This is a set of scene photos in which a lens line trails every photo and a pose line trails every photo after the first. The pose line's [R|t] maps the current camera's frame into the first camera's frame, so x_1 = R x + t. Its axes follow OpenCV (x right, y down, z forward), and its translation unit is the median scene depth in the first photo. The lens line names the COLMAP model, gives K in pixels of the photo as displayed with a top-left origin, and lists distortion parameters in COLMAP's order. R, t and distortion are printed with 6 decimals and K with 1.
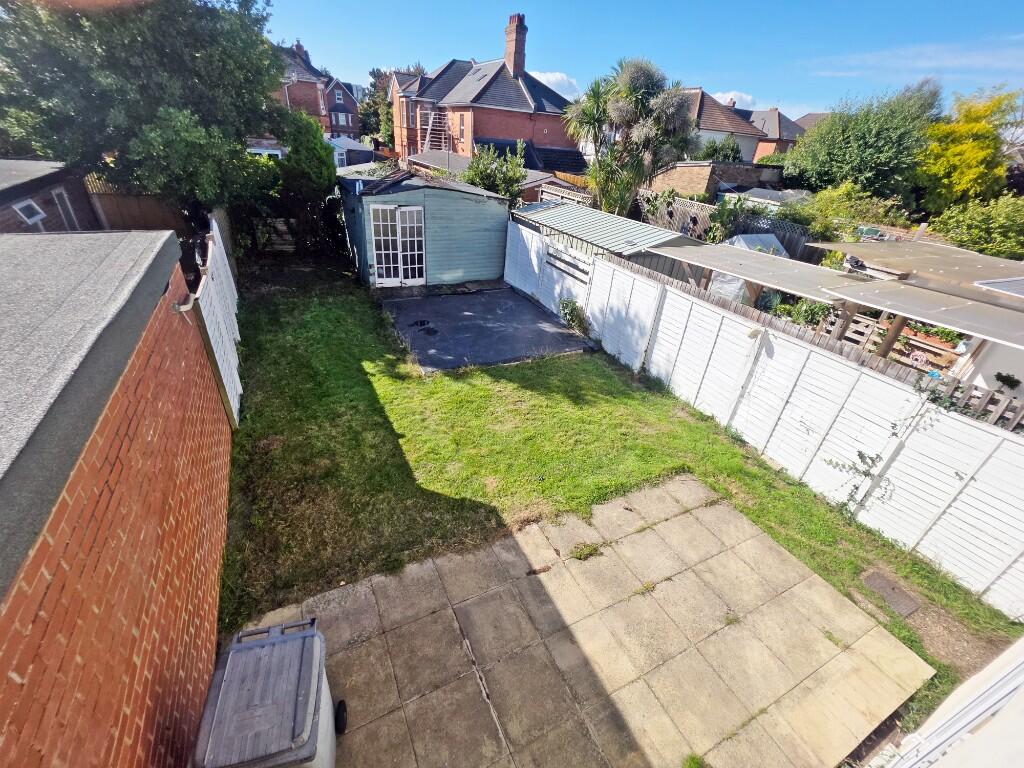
lens RADIAL K [[432.8, 0, 511.2], [0, 432.8, 392.4], [0, 0, 1]] dist [0.000959, -0.000071]
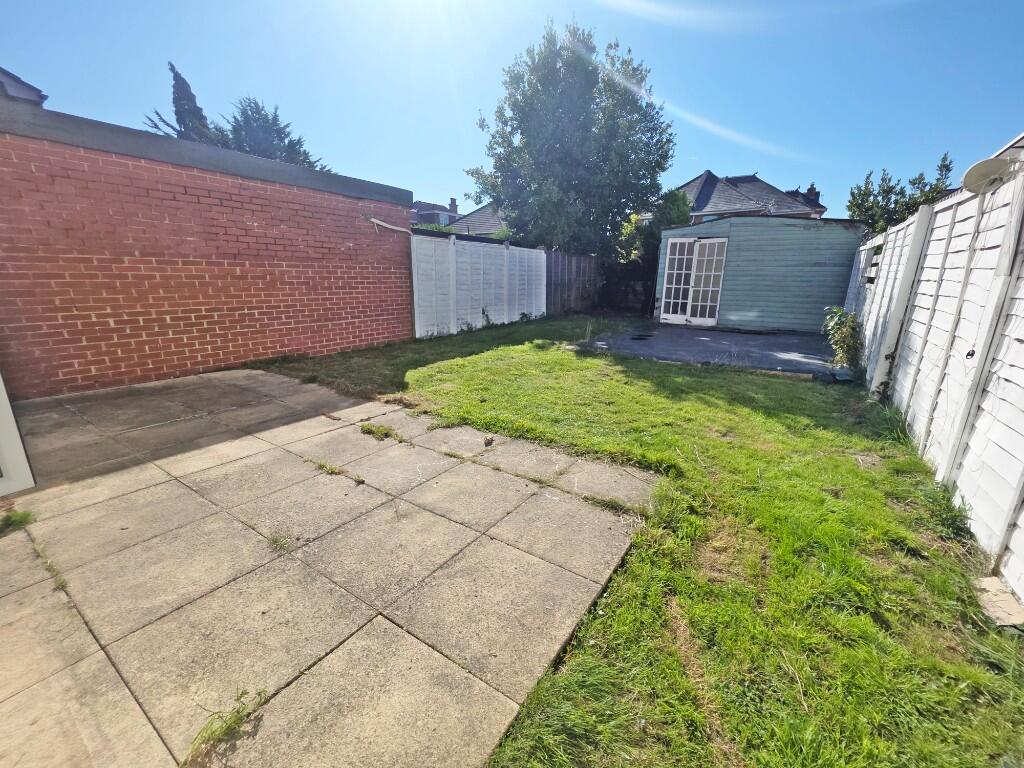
lens RADIAL K [[423.1, 0, 508.5], [0, 423.1, 390.8], [0, 0, 1]] dist [0.000798, -0.000064]
pose [[0.486005, 0.159785, -0.859225, 0.539585], [-0.422547, 0.903557, -0.070977, 0.159078], [0.765018, 0.397558, 0.506651, 0.472904]]
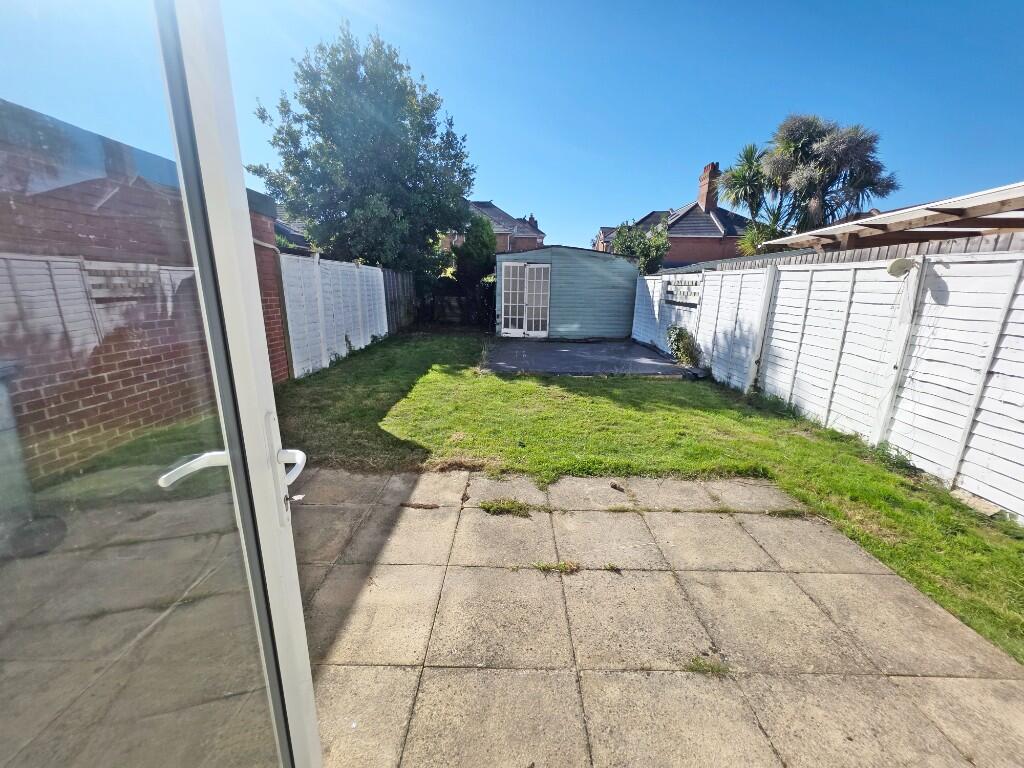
lens RADIAL K [[411.5, 0, 510.4], [0, 411.5, 391.1], [0, 0, 1]] dist [-0.000398, 0.000092]
pose [[0.888662, 0.051806, -0.455627, 0.271147], [-0.187323, 0.947926, -0.257578, 0.218298], [0.418556, 0.314249, 0.852090, 0.262069]]
